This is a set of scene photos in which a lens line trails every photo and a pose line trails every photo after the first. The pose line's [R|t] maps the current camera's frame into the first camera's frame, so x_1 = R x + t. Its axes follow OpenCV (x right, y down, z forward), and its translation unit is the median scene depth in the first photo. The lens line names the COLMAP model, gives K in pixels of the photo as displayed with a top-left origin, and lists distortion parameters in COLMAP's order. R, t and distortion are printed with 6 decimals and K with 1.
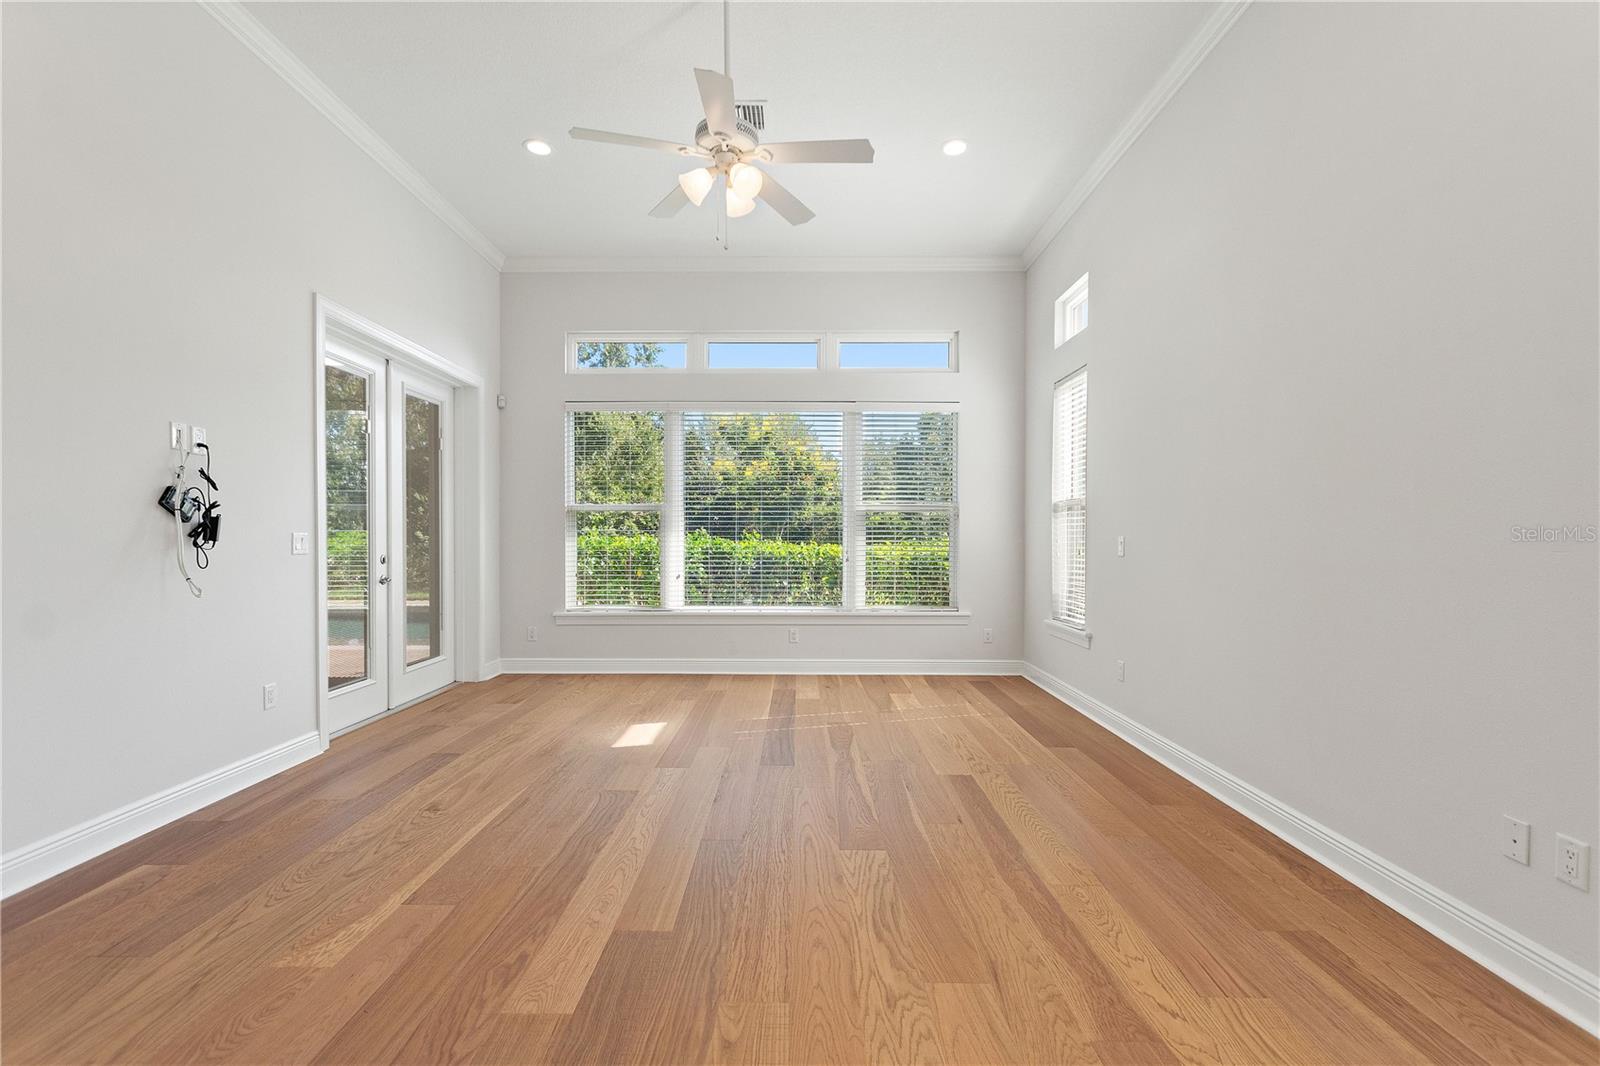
lens RADIAL K [[702.3, 0, 793.0], [0, 702.3, 537.3], [0, 0, 1]] dist [0.000697, 0.000302]
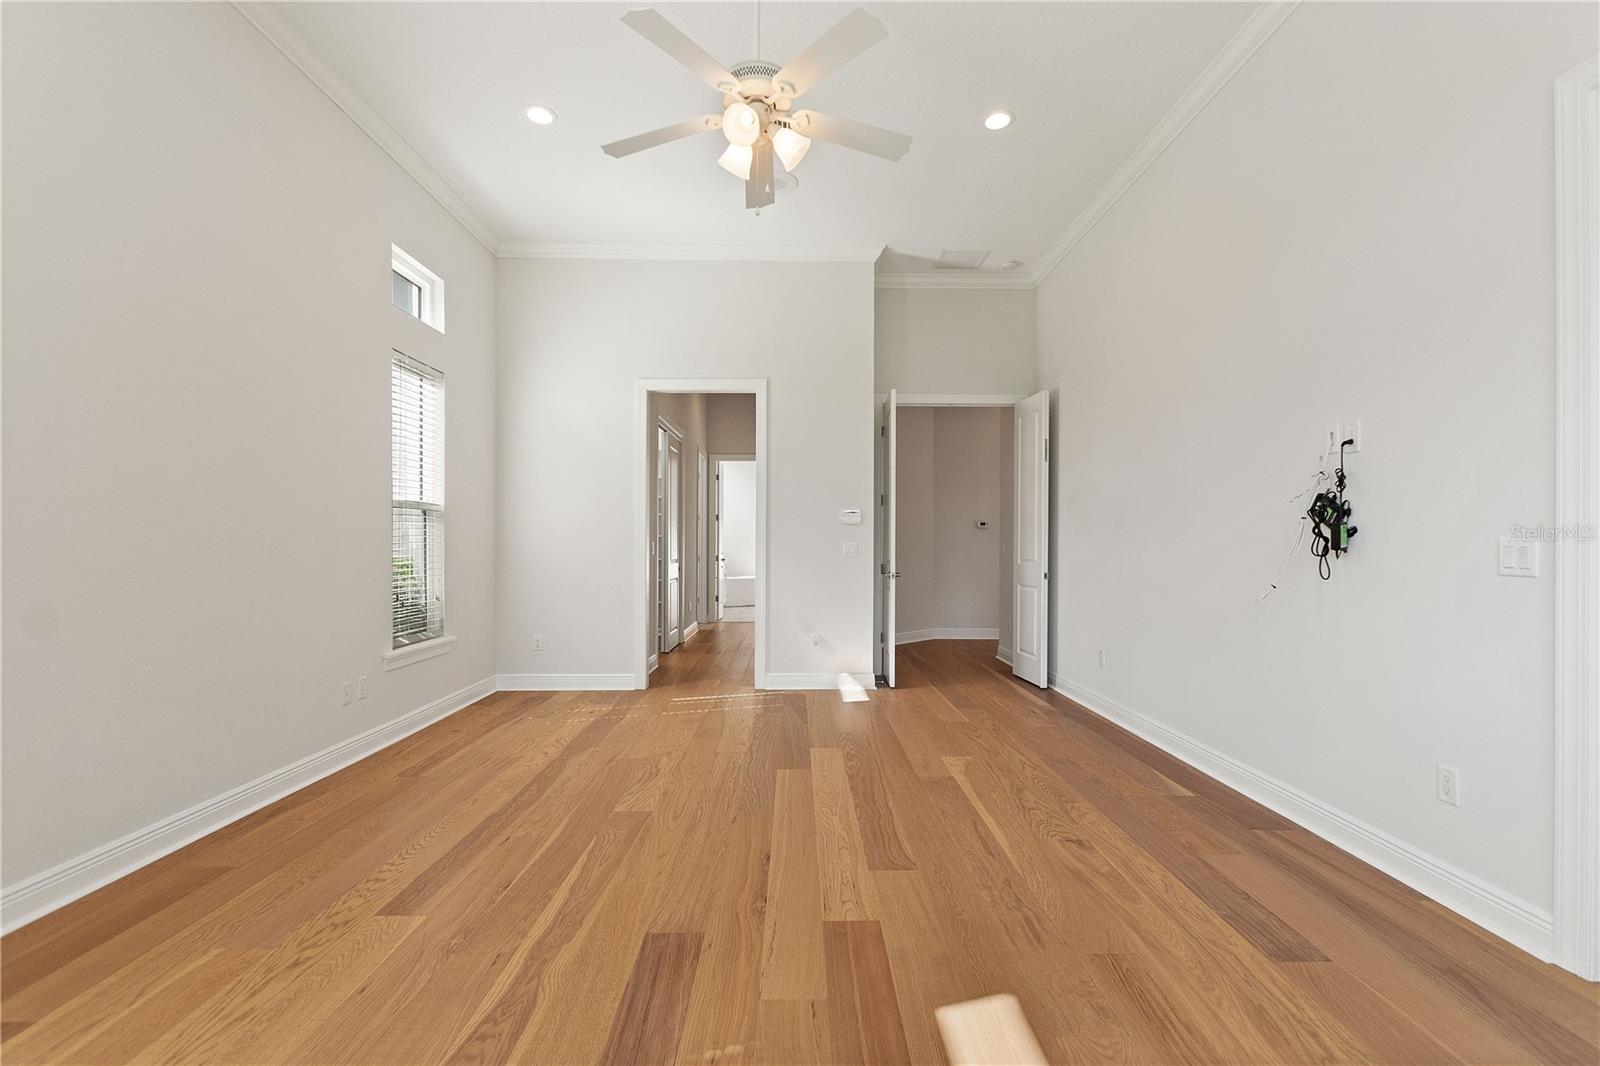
lens RADIAL K [[702.3, 0, 809.2], [0, 702.3, 539.8], [0, 0, 1]] dist [0.000697, 0.000302]
pose [[-0.999599, -0.004585, -0.027960, -0.148579], [-0.004441, 0.999977, -0.005196, 0.000387], [0.027983, -0.005069, -0.999596, 2.036154]]
